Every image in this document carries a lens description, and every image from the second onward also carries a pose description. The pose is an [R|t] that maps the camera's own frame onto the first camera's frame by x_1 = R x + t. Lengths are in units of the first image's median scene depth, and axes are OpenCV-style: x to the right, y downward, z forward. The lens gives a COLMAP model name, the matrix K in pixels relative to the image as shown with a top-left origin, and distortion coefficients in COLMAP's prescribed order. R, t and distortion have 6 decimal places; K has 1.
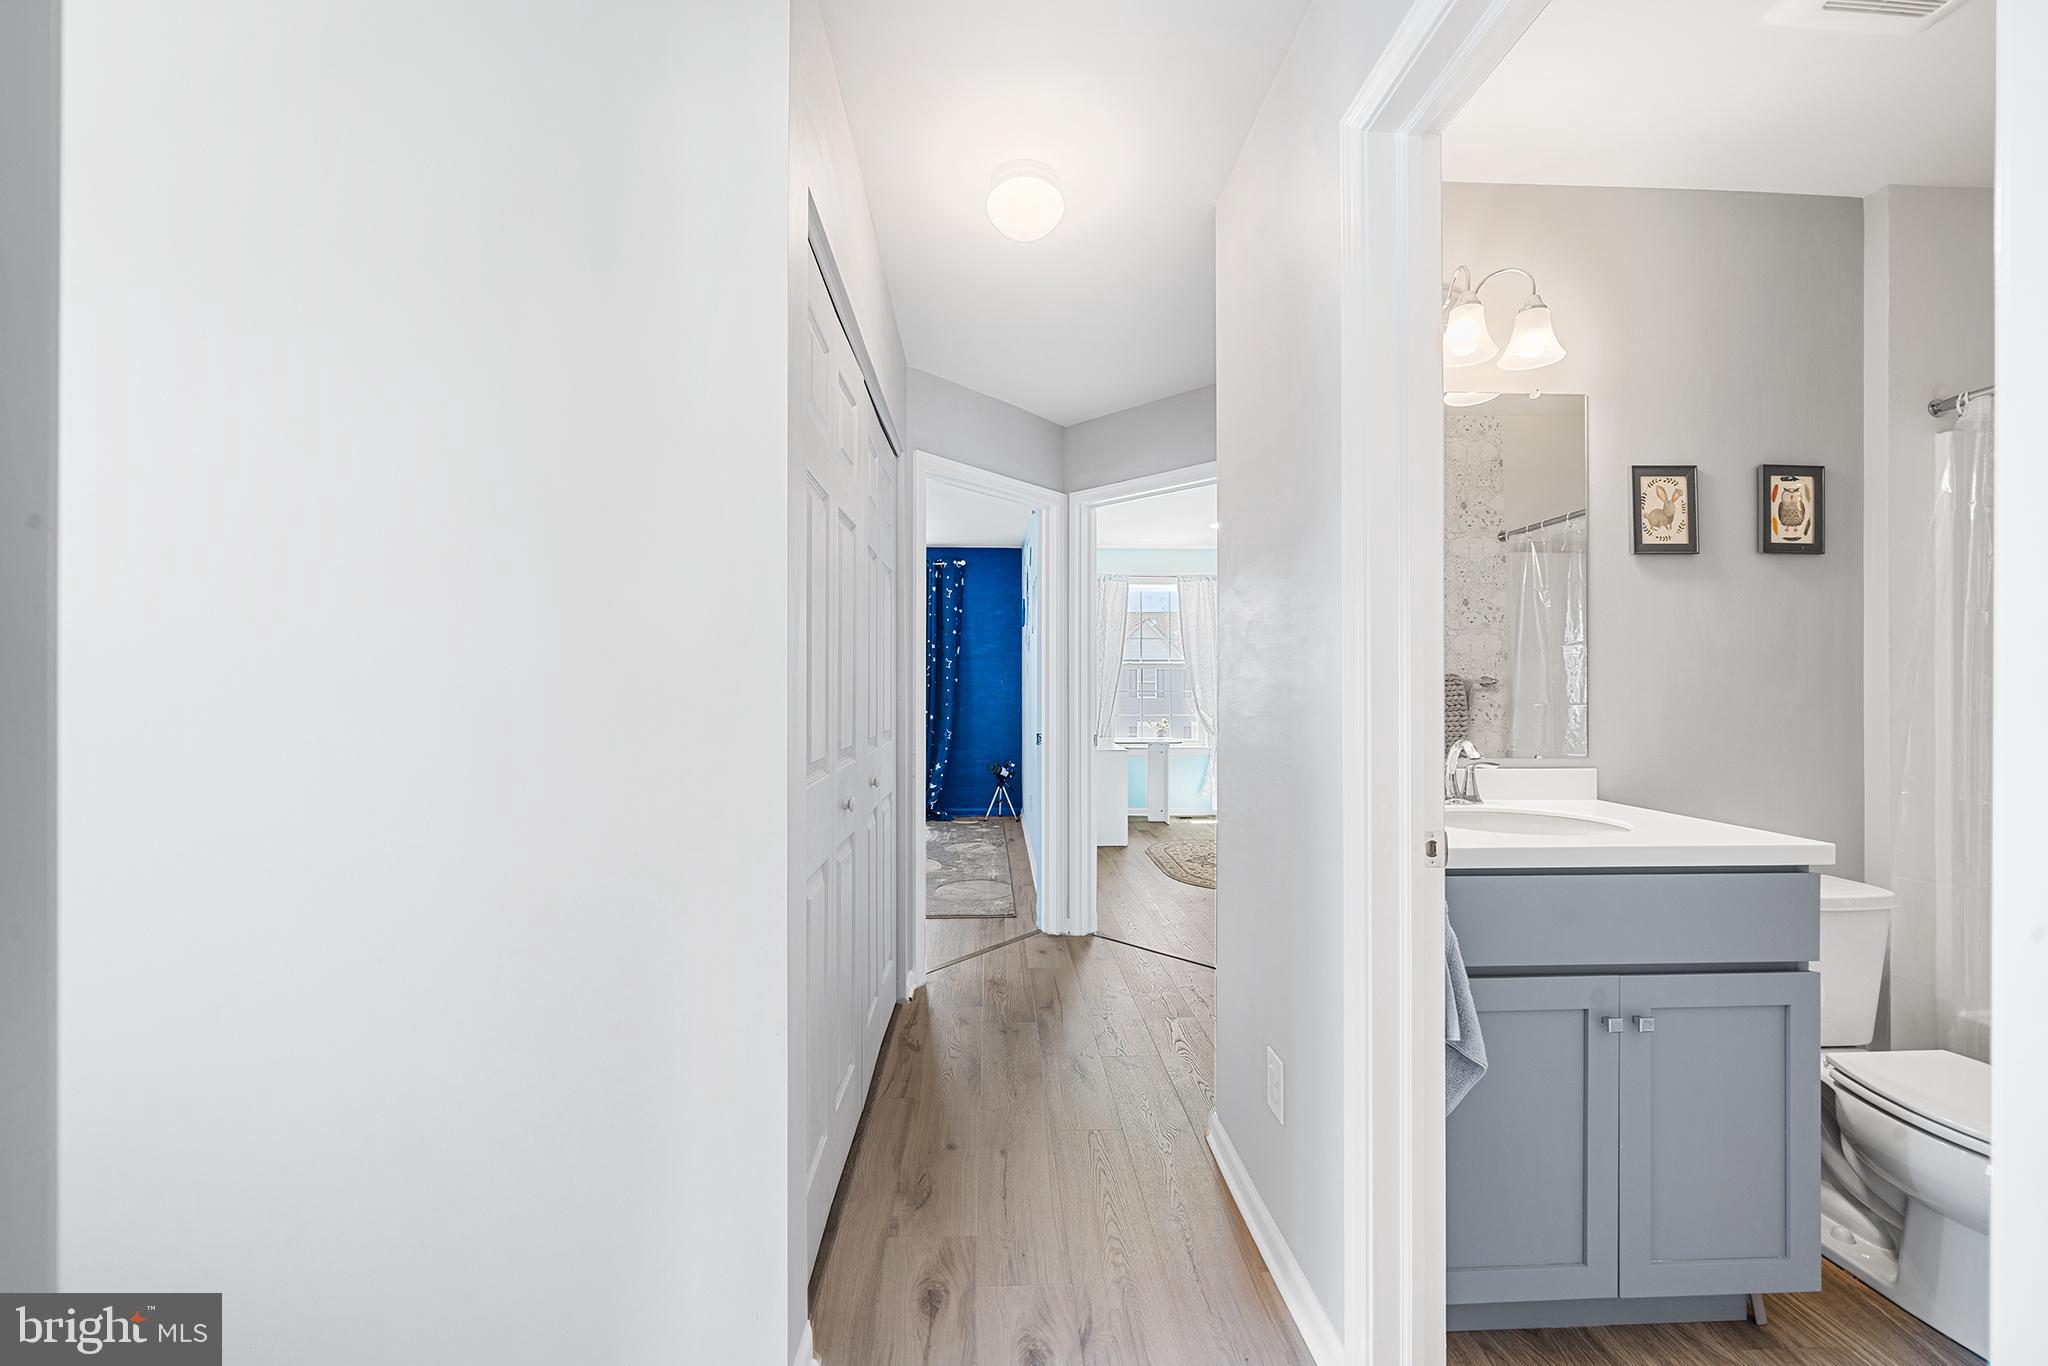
lens RADIAL K [[759.8, 0, 1033.9], [0, 759.8, 683.9], [0, 0, 1]] dist [-0.002971, 0.000310]
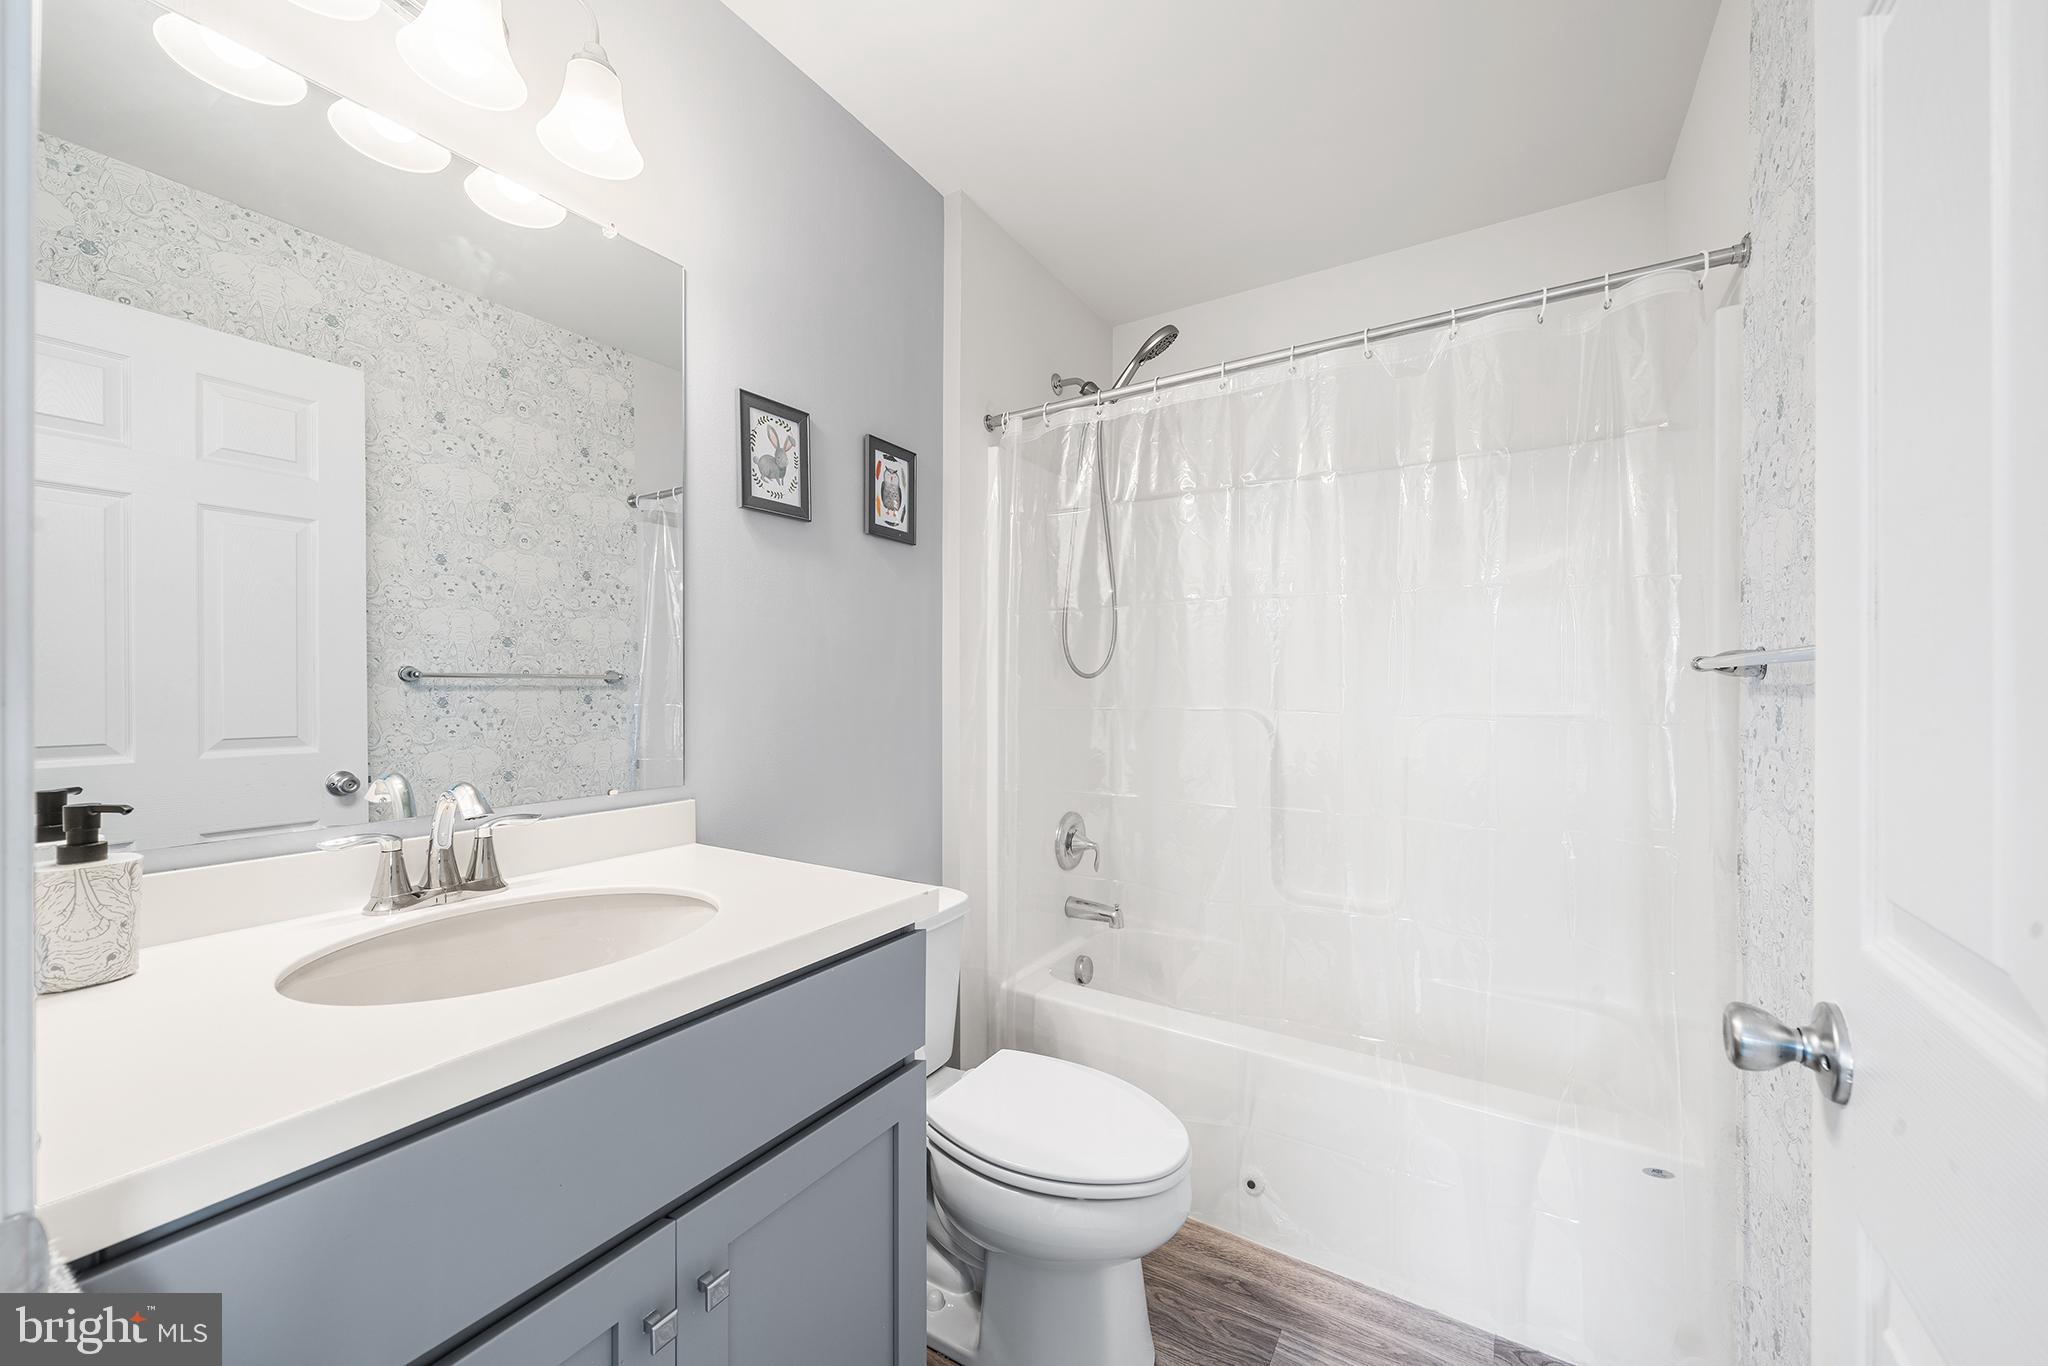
lens RADIAL K [[759.8, 0, 1030.9], [0, 759.8, 682.0], [0, 0, 1]] dist [-0.002971, 0.000310]
pose [[0.555064, -0.000279, 0.831807, 0.325435], [-0.002742, 0.999994, 0.002166, -0.001215], [-0.831803, -0.003483, 0.555060, 0.345216]]
